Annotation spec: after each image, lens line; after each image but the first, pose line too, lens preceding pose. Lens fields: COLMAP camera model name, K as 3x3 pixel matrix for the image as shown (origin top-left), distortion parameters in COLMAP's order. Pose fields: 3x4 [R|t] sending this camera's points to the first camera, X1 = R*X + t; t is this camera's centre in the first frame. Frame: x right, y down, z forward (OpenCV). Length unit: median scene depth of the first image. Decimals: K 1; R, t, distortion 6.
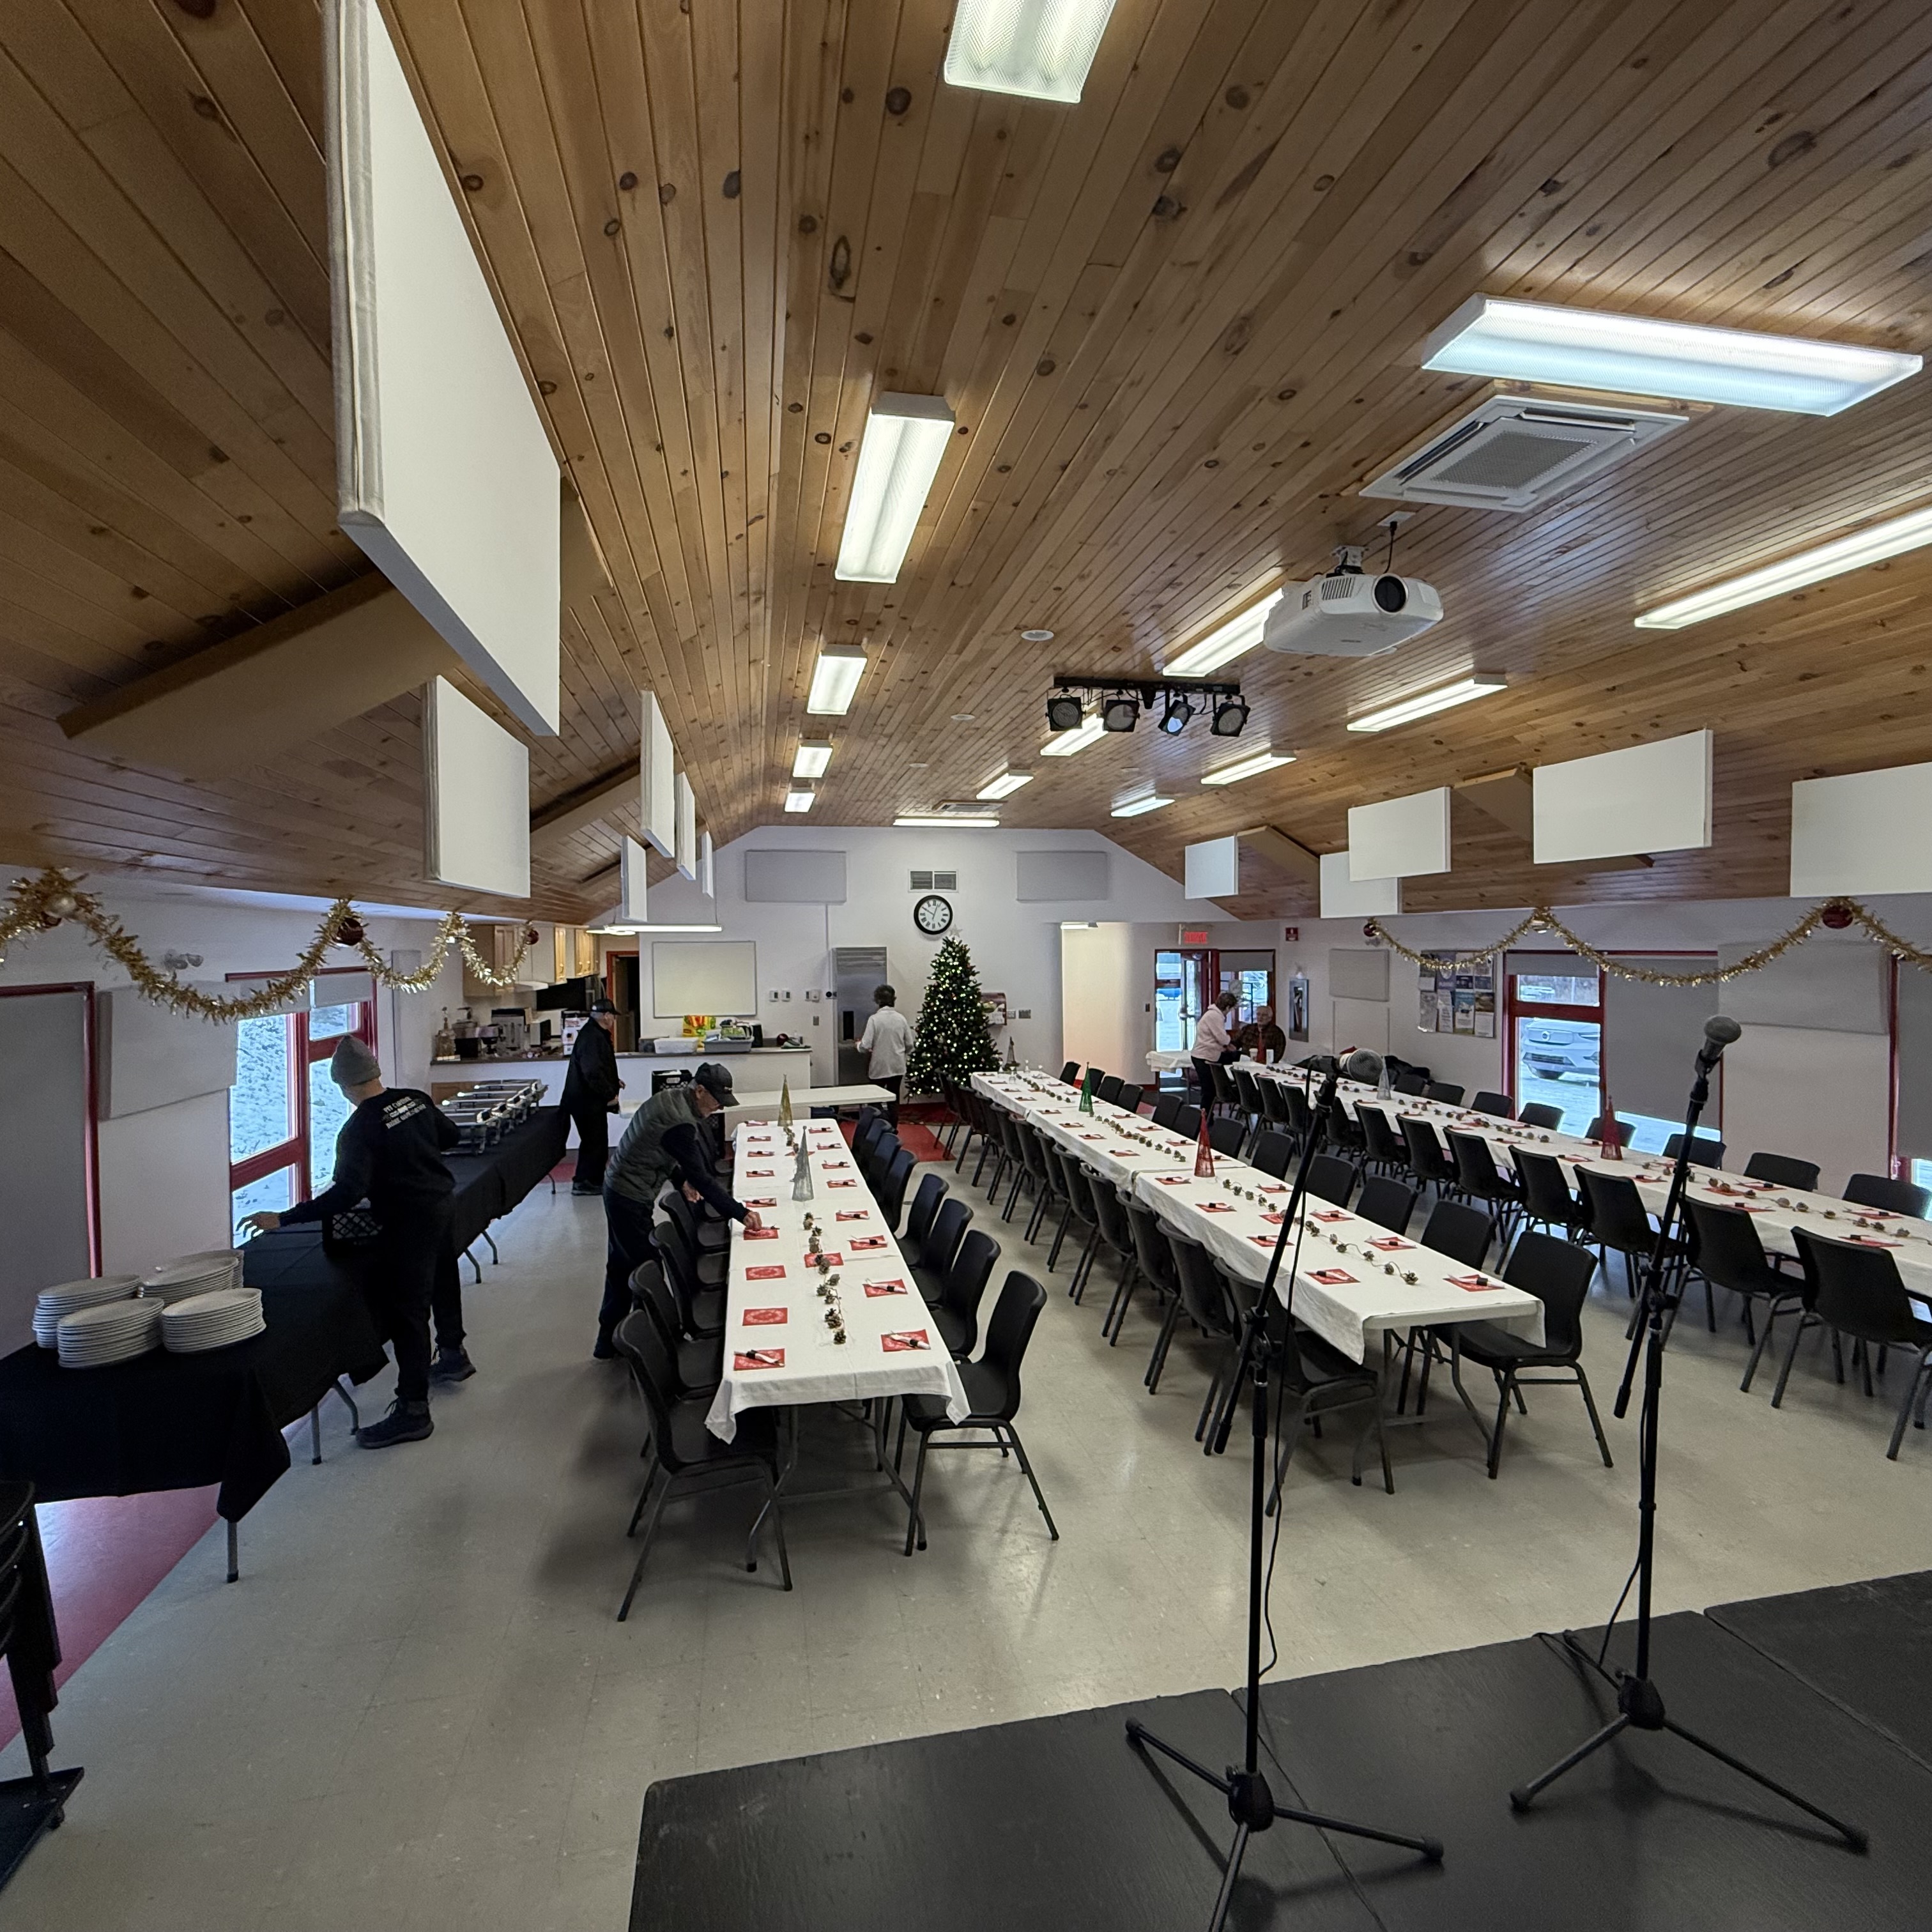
lens RADIAL K [[1029.1, 0, 966.0], [0, 1029.1, 966.0], [0, 0, 1]] dist [-0.002238, 0.000254]
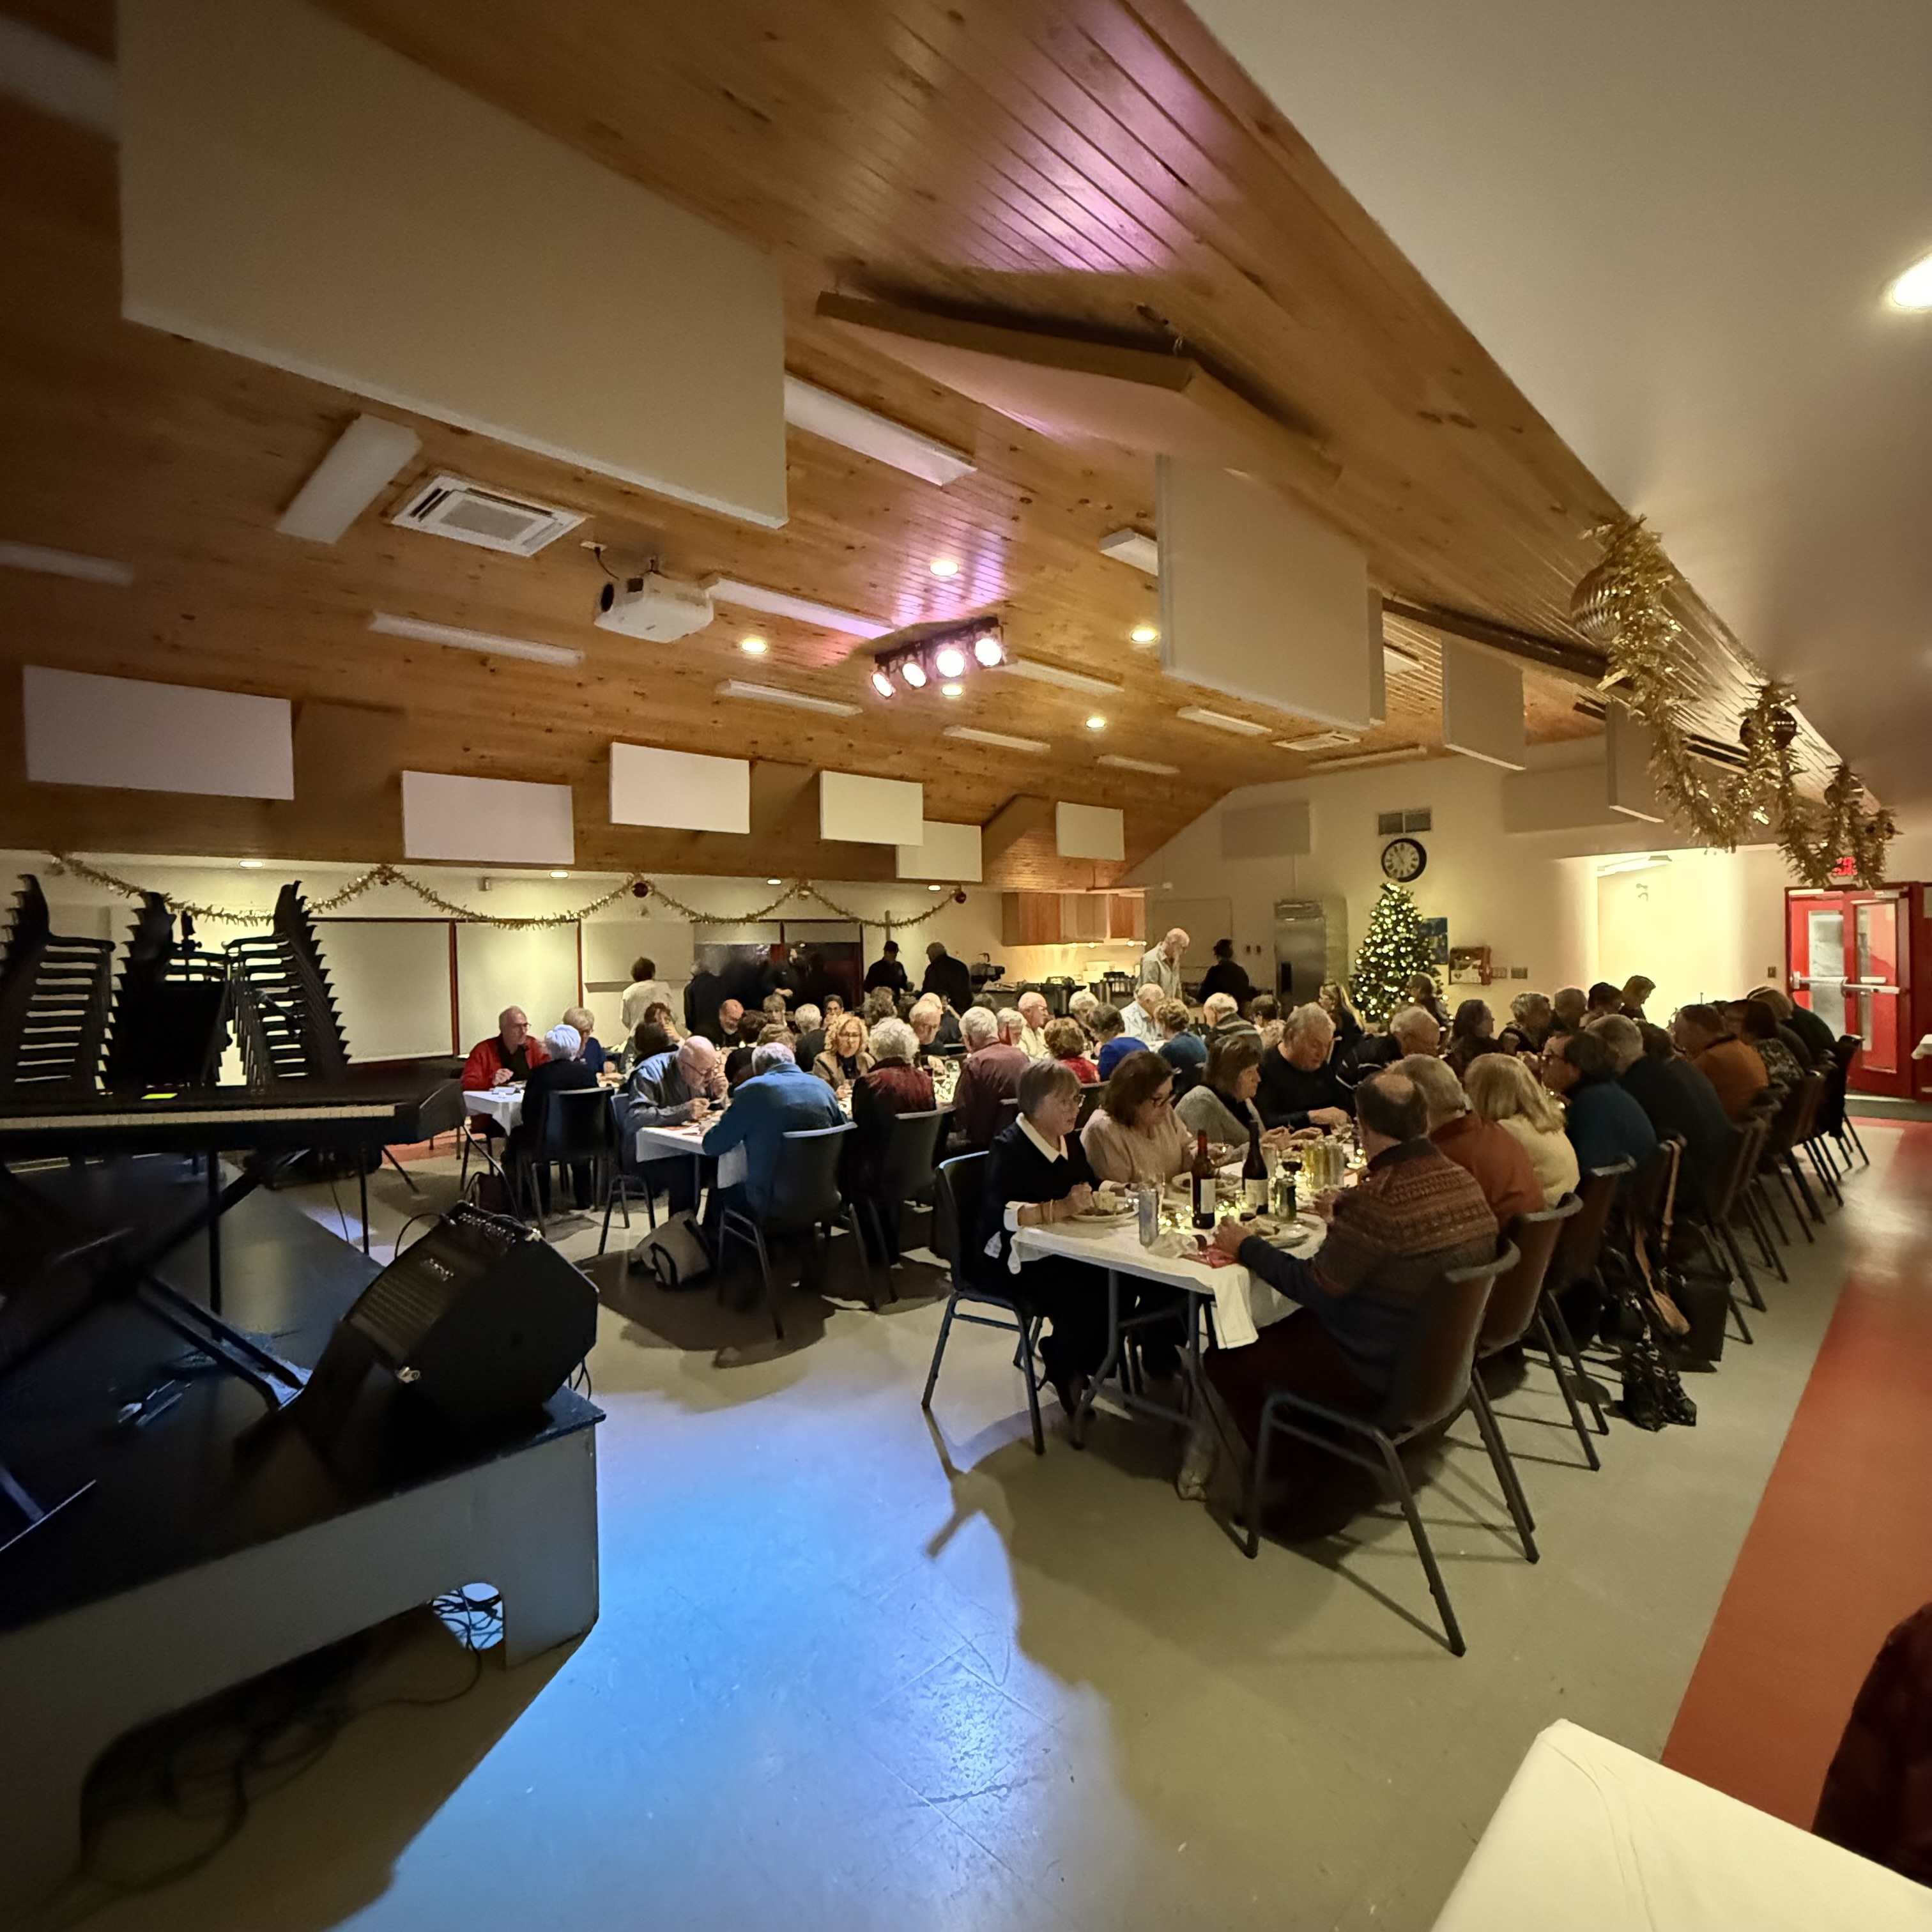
lens RADIAL K [[1029.1, 0, 966.0], [0, 1029.1, 966.0], [0, 0, 1]] dist [-0.002238, 0.000254]
pose [[0.550258, 0.010468, -0.834929, 0.664709], [-0.000961, 0.999929, 0.011904, 0.042548], [0.834994, -0.005748, 0.550228, 0.233318]]
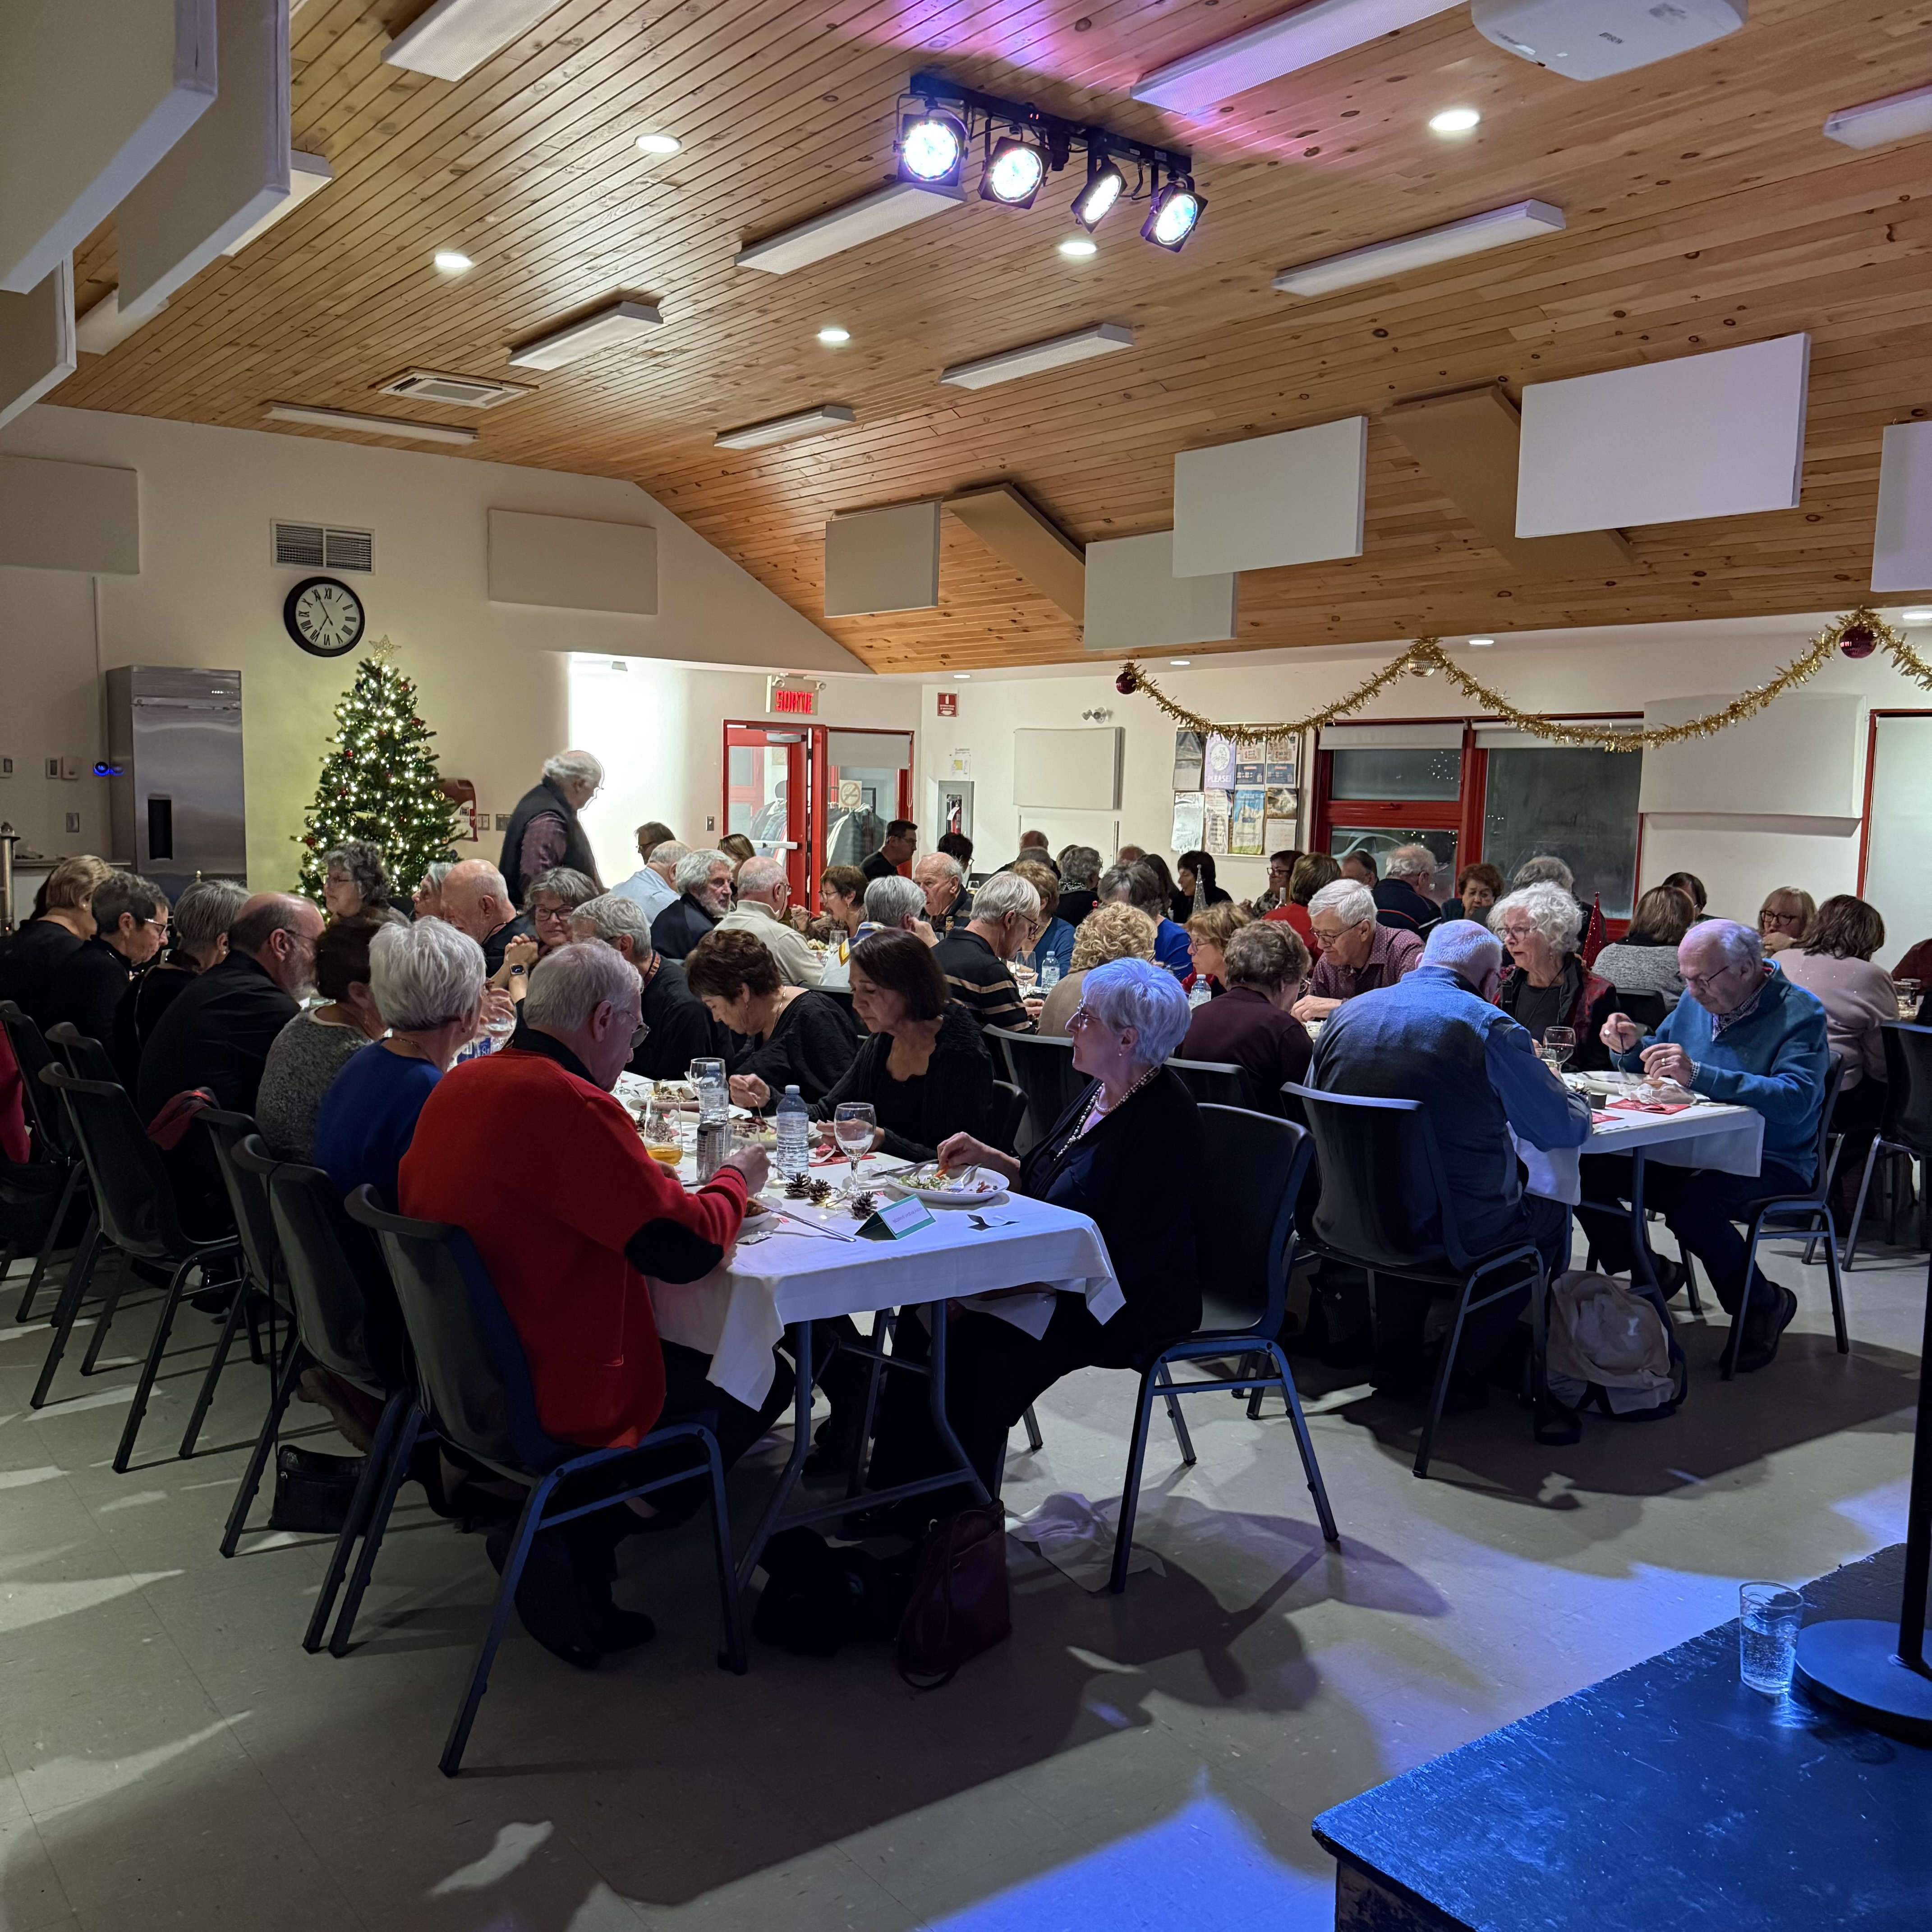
lens RADIAL K [[1781.9, 0, 1011.4], [0, 1781.9, 995.8], [0, 0, 1]] dist [0.081934, -0.122713]
pose [[0.896664, -0.020991, 0.442213, -0.161331], [-0.021889, 0.995551, 0.091641, 0.060370], [-0.442170, -0.091851, 0.892216, 0.061869]]
